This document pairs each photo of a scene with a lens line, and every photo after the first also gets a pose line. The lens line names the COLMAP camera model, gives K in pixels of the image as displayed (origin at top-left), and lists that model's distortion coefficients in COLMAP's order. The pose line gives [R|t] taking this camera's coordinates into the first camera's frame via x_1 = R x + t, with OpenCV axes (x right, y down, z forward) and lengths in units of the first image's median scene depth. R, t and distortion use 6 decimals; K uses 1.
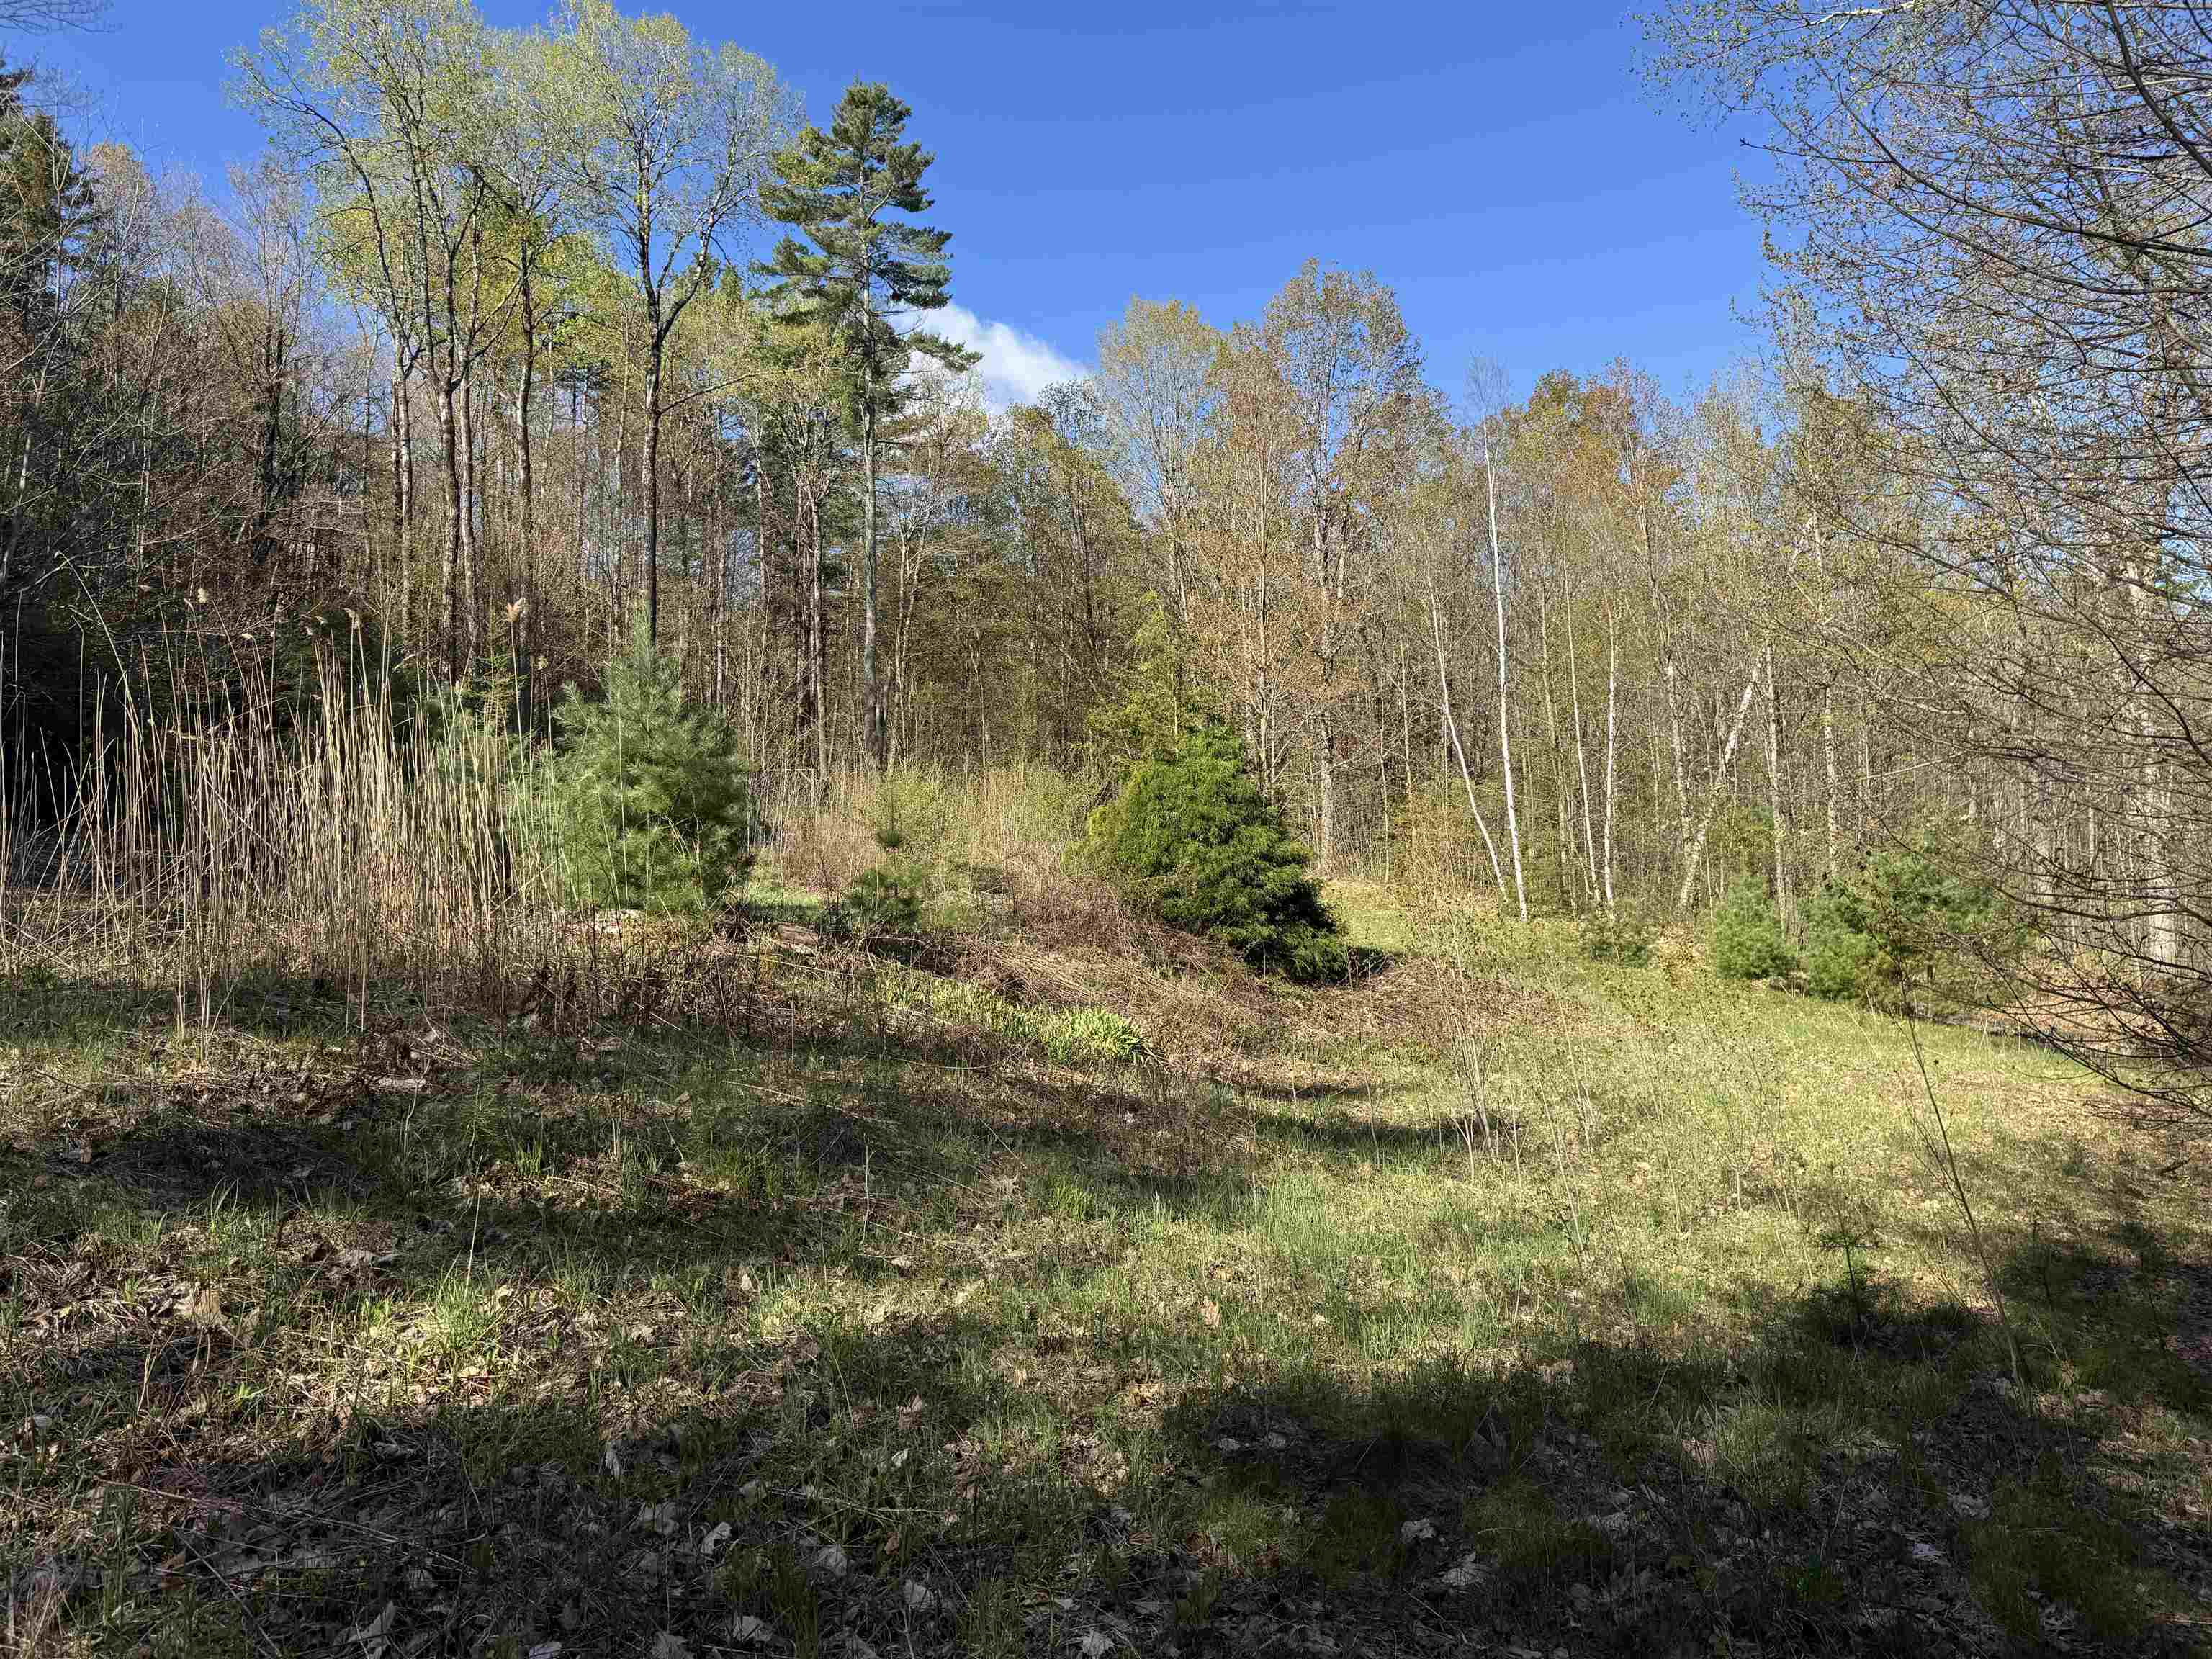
lens RADIAL K [[1565.9, 0, 1099.3], [0, 1565.9, 816.6], [0, 0, 1]] dist [0.048282, -0.039722]
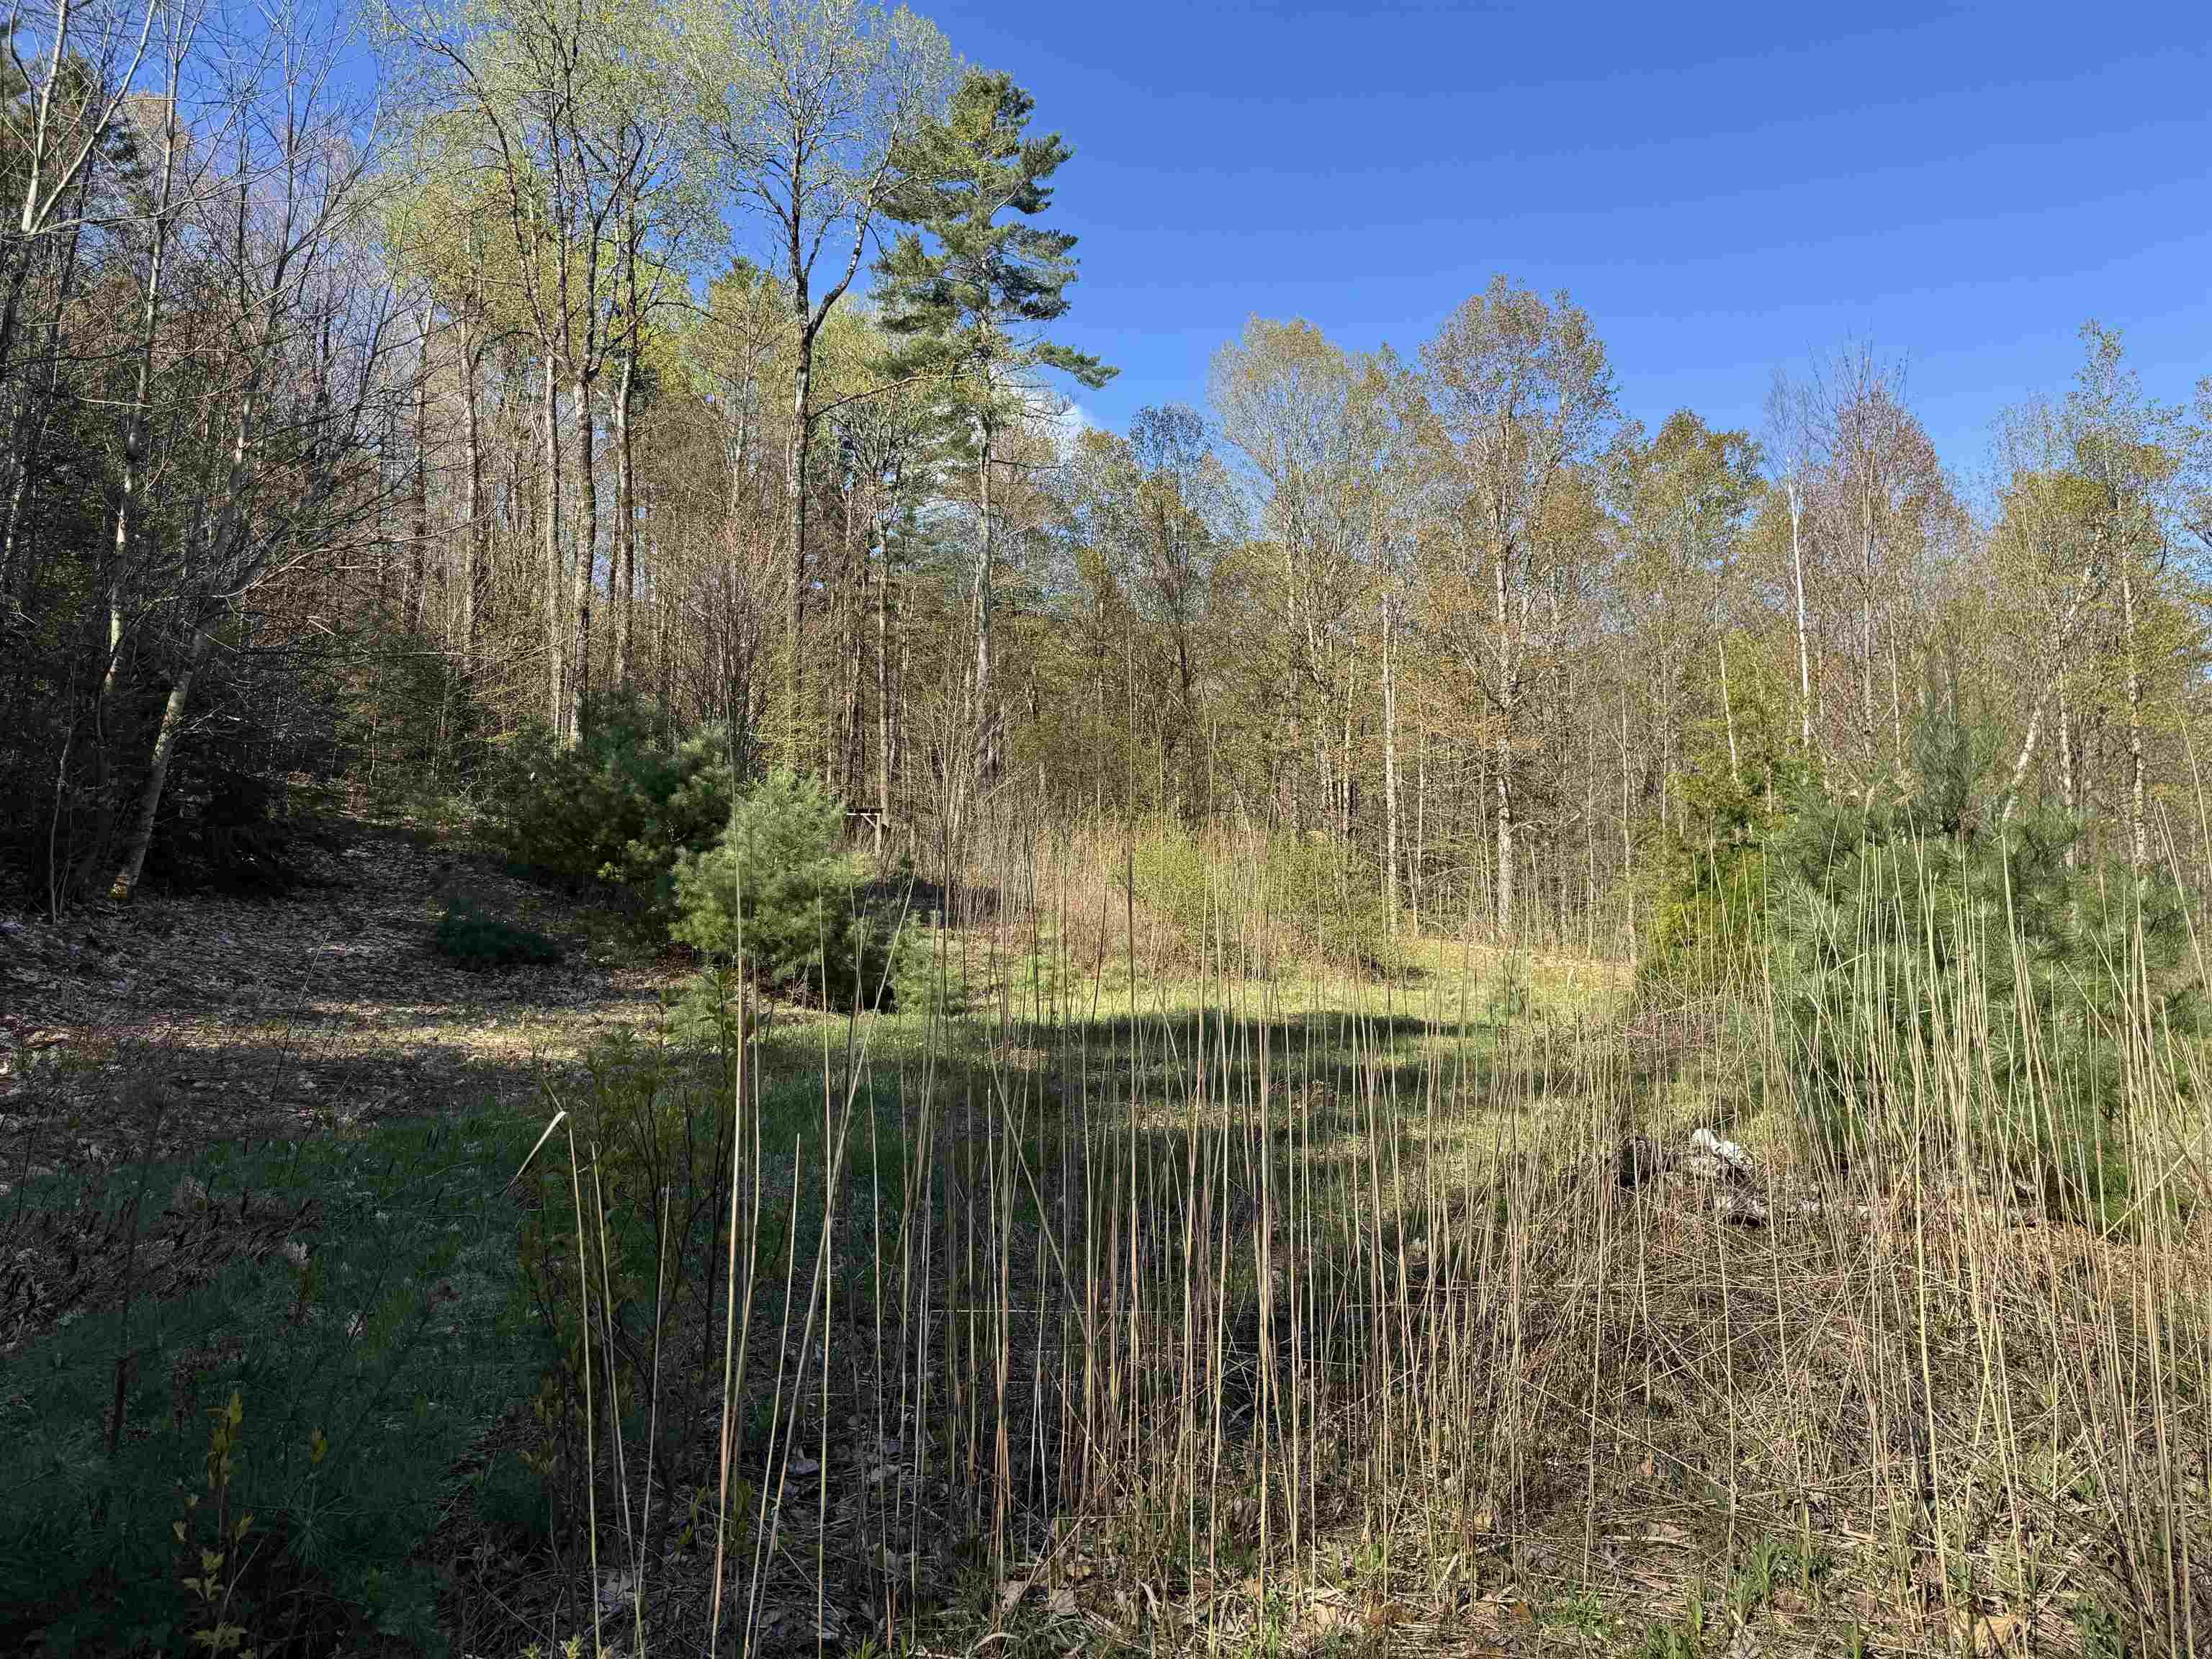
lens RADIAL K [[1565.9, 0, 1105.3], [0, 1565.9, 835.4], [0, 0, 1]] dist [0.048282, -0.039722]
pose [[0.998014, 0.013916, 0.061440, -0.215207], [-0.012914, 0.999778, -0.016673, -0.012997], [-0.061659, 0.015847, 0.997971, 0.151140]]
